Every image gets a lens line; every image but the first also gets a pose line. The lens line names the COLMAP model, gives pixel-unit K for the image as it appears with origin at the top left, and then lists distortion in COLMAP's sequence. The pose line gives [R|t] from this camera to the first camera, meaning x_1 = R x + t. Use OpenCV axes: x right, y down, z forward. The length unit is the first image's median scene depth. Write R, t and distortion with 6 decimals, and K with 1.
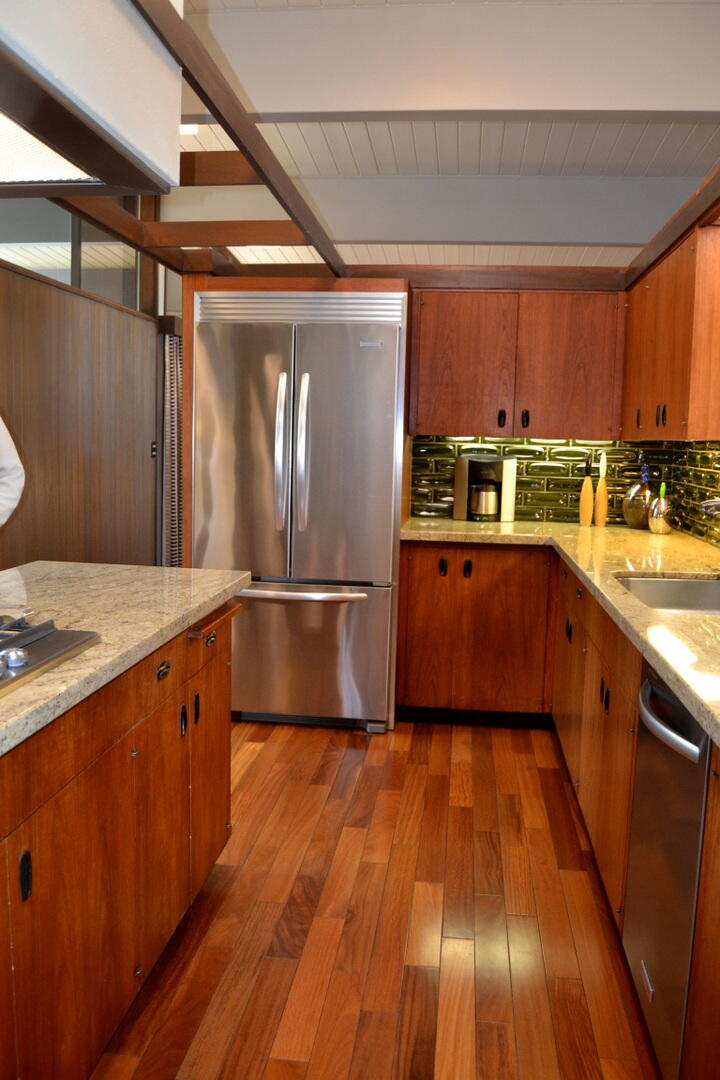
lens RADIAL K [[906.3, 0, 358.7], [0, 906.3, 544.9], [0, 0, 1]] dist [-0.064872, 0.001554]
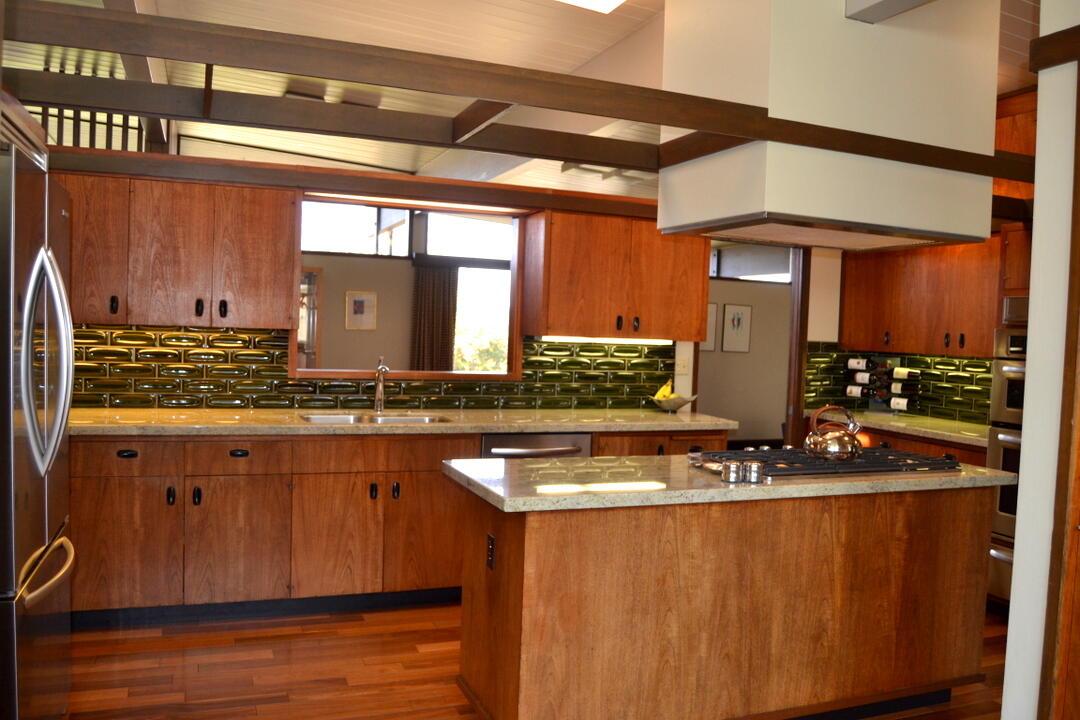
lens RADIAL K [[867.2, 0, 540.0], [0, 867.2, 360.0], [0, 0, 1]] dist [-0.080257, 0.037119]
pose [[-0.479826, -0.079452, 0.873759, -0.733388], [0.050730, 0.991713, 0.118037, -0.143799], [-0.875896, 0.100963, -0.471819, 0.892600]]
